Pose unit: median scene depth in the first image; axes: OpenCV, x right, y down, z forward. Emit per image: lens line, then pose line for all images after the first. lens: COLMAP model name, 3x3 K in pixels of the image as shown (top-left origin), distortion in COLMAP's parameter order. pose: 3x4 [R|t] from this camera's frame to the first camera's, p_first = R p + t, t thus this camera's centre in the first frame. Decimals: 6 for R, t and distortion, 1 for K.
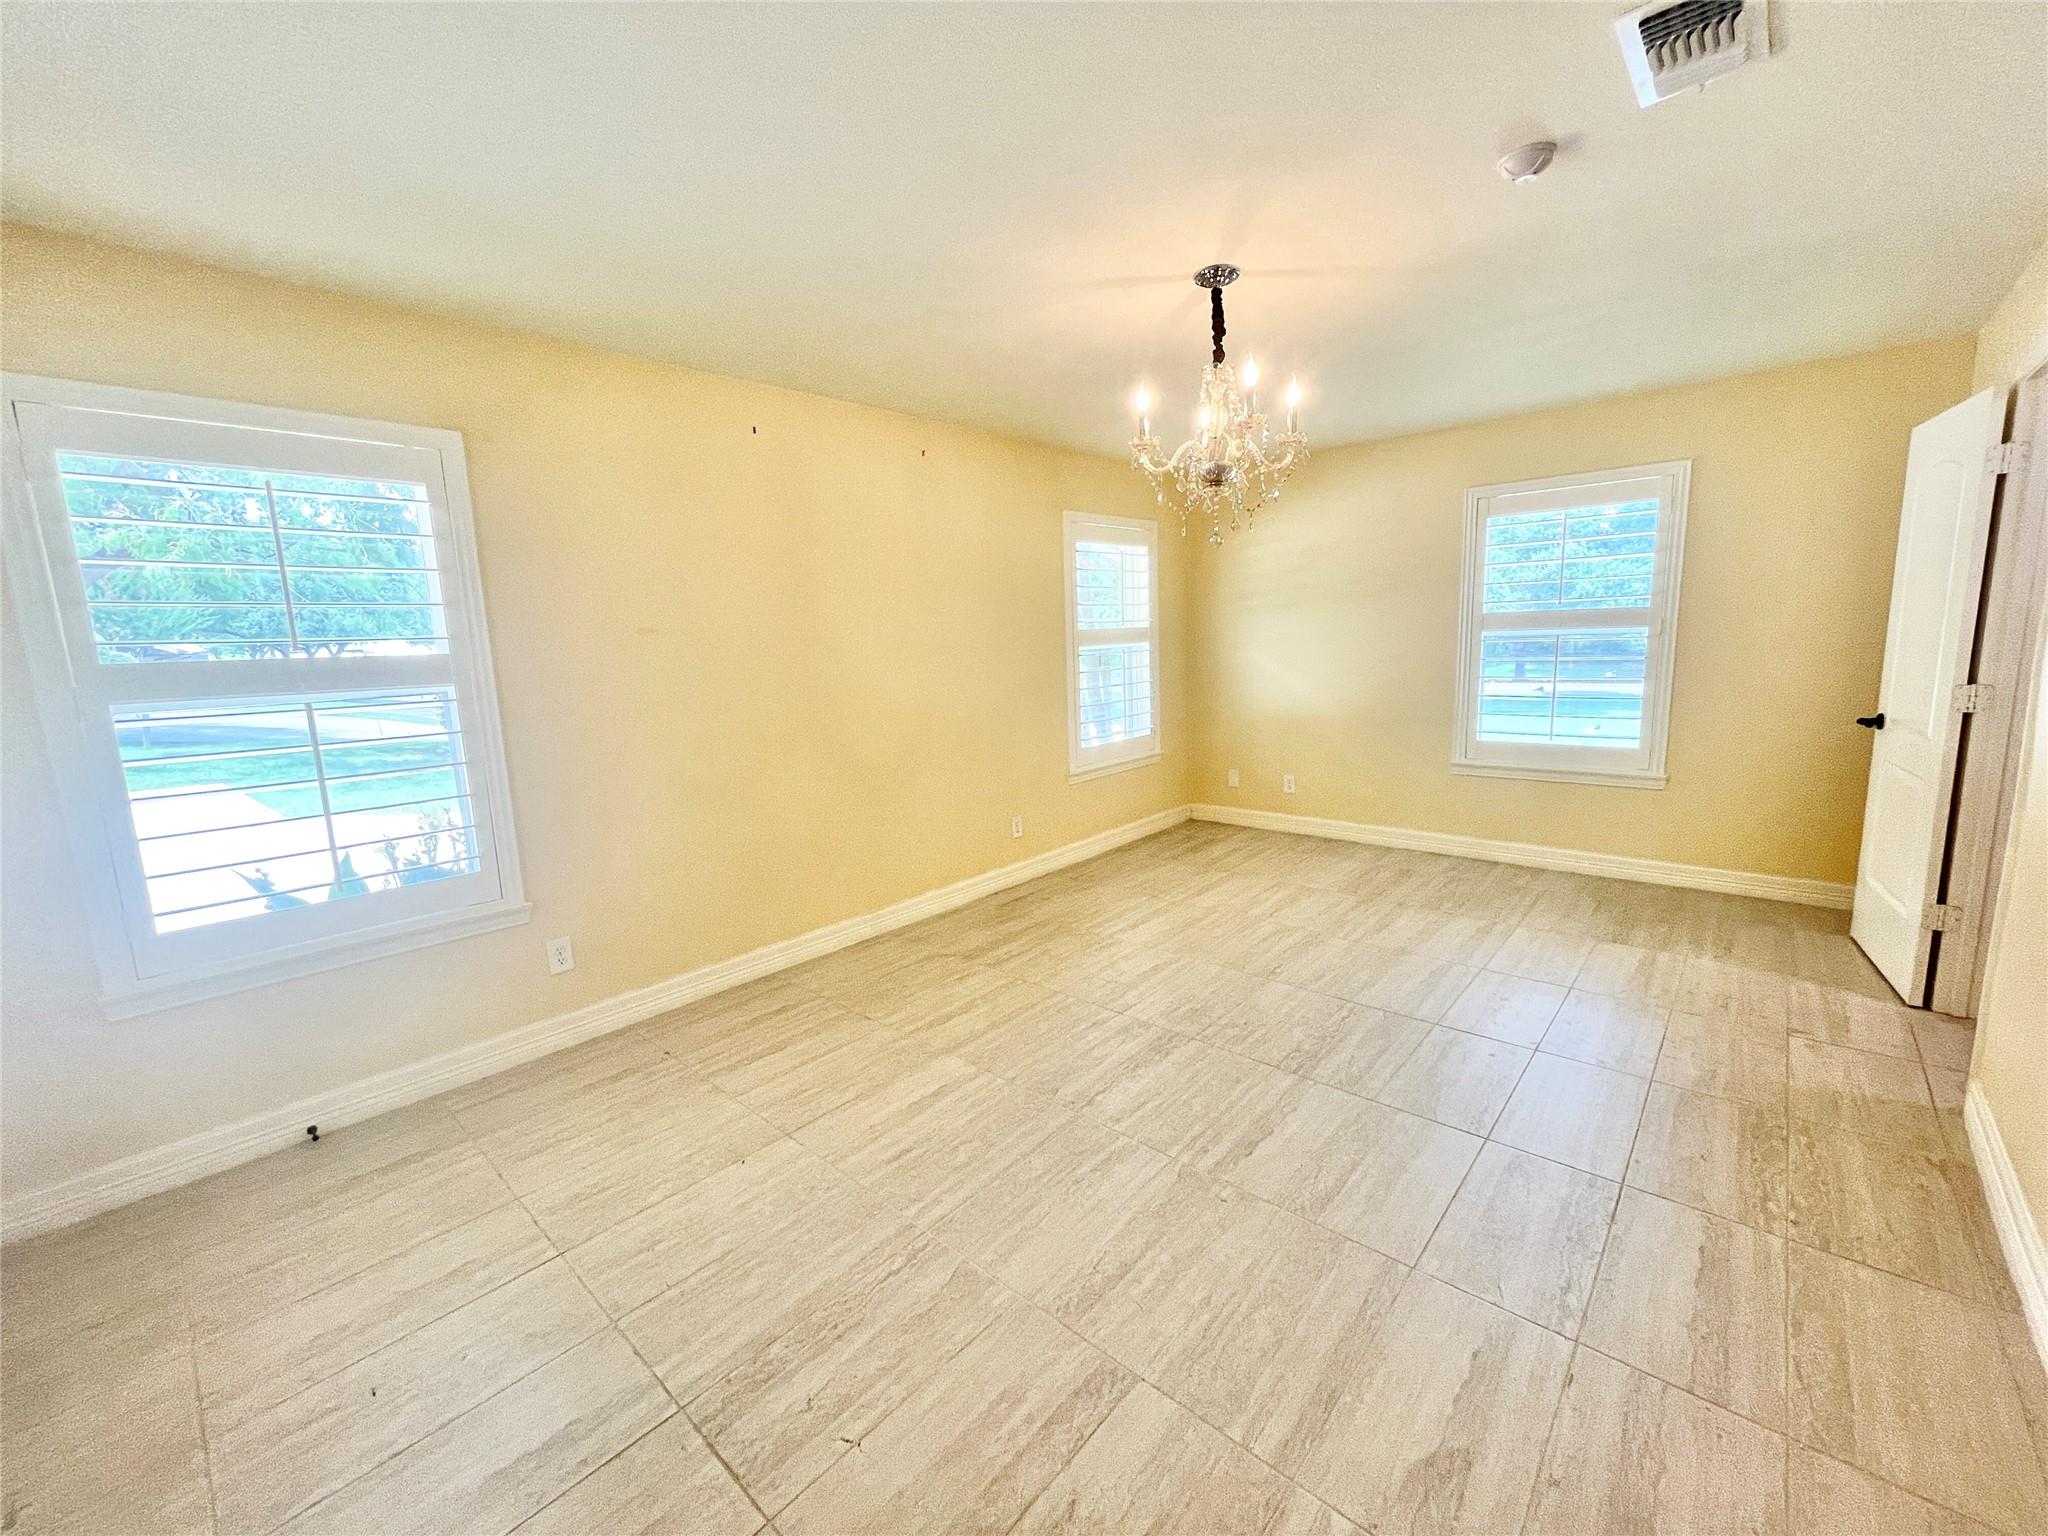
lens RADIAL K [[822.9, 0, 1024.0], [0, 822.9, 768.0], [0, 0, 1]] dist [-0.008494, -0.000017]
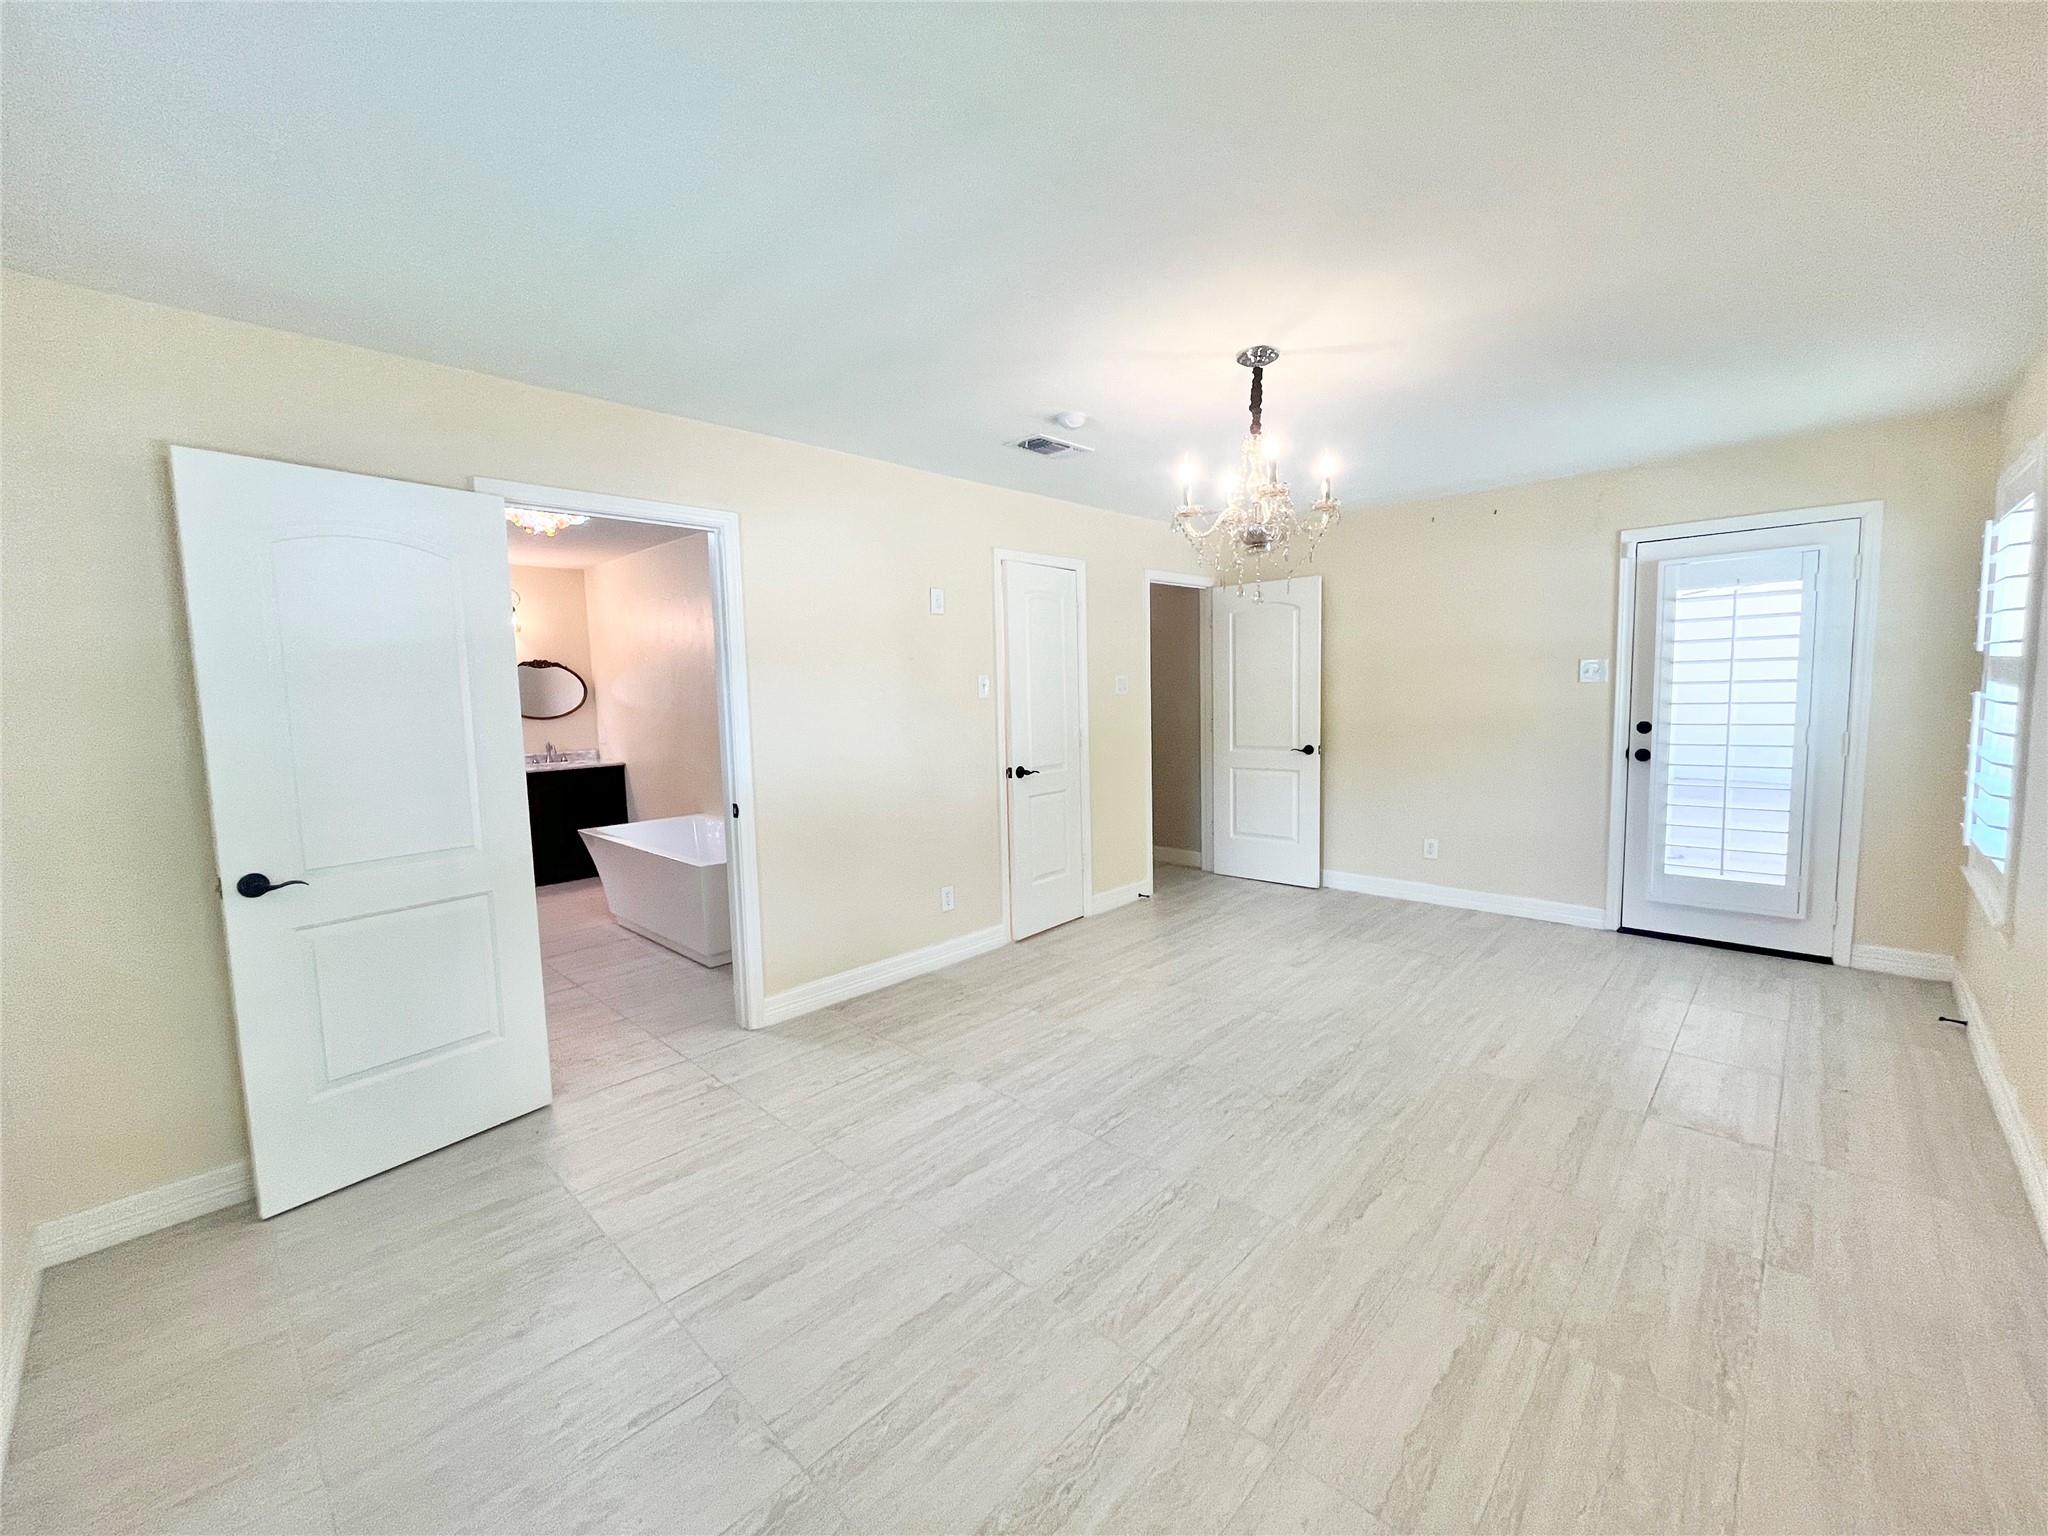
lens RADIAL K [[822.9, 0, 1024.0], [0, 822.9, 768.0], [0, 0, 1]] dist [-0.008494, -0.000017]
pose [[-0.997287, 0.062554, 0.038807, 0.455605], [0.070463, 0.963753, 0.257323, -0.323585], [-0.021304, 0.259359, -0.965546, 1.873255]]
